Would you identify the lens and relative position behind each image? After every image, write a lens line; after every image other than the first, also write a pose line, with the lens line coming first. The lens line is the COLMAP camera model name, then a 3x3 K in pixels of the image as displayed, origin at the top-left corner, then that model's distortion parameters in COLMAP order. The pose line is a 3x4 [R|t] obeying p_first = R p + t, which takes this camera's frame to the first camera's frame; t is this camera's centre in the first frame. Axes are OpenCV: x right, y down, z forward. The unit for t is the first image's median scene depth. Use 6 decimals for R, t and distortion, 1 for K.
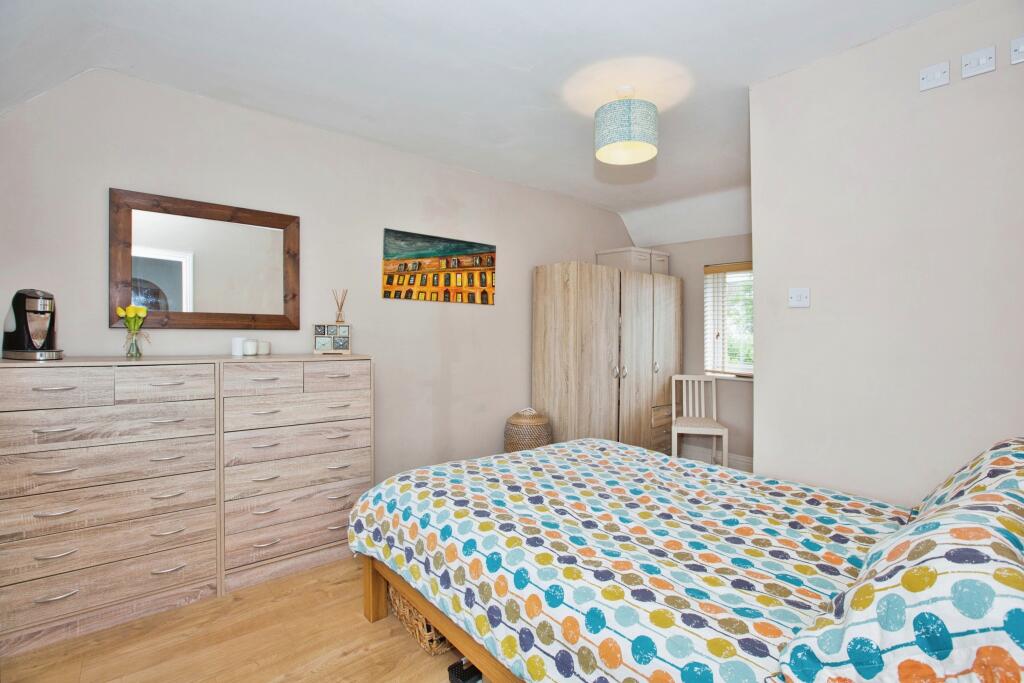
lens RADIAL K [[479.0, 0, 513.2], [0, 479.0, 328.7], [0, 0, 1]] dist [-0.001132, -0.000169]
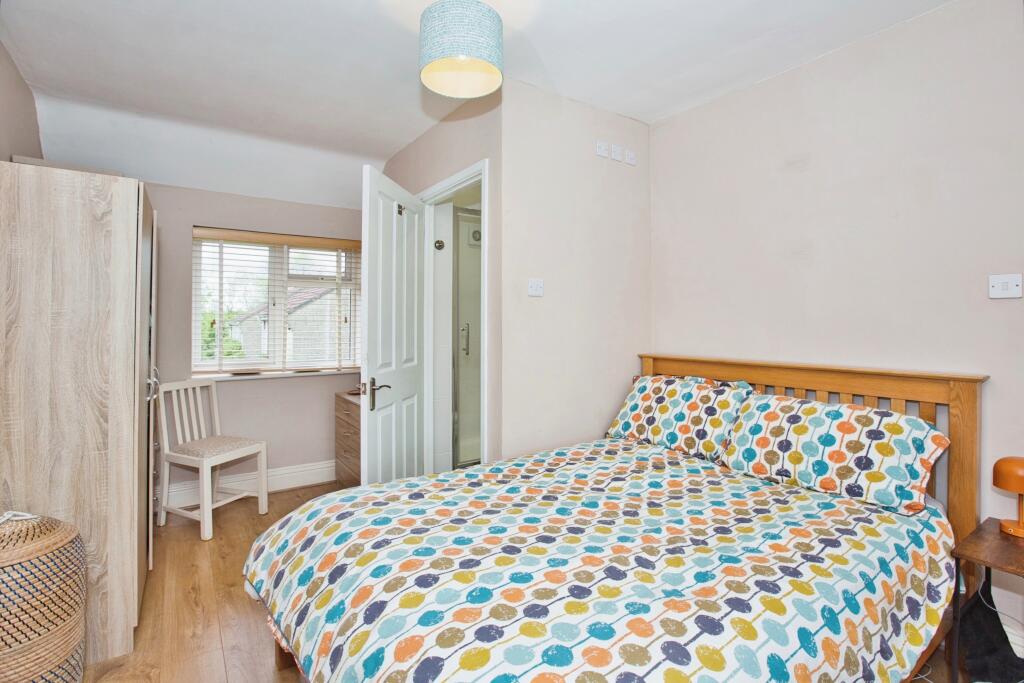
lens RADIAL K [[479.0, 0, 513.2], [0, 479.0, 328.7], [0, 0, 1]] dist [-0.001132, -0.000169]
pose [[0.160757, -0.020692, 0.986777, -0.253697], [-0.009218, 0.999705, 0.022465, 0.002284], [-0.986951, -0.012707, 0.160519, 0.473731]]
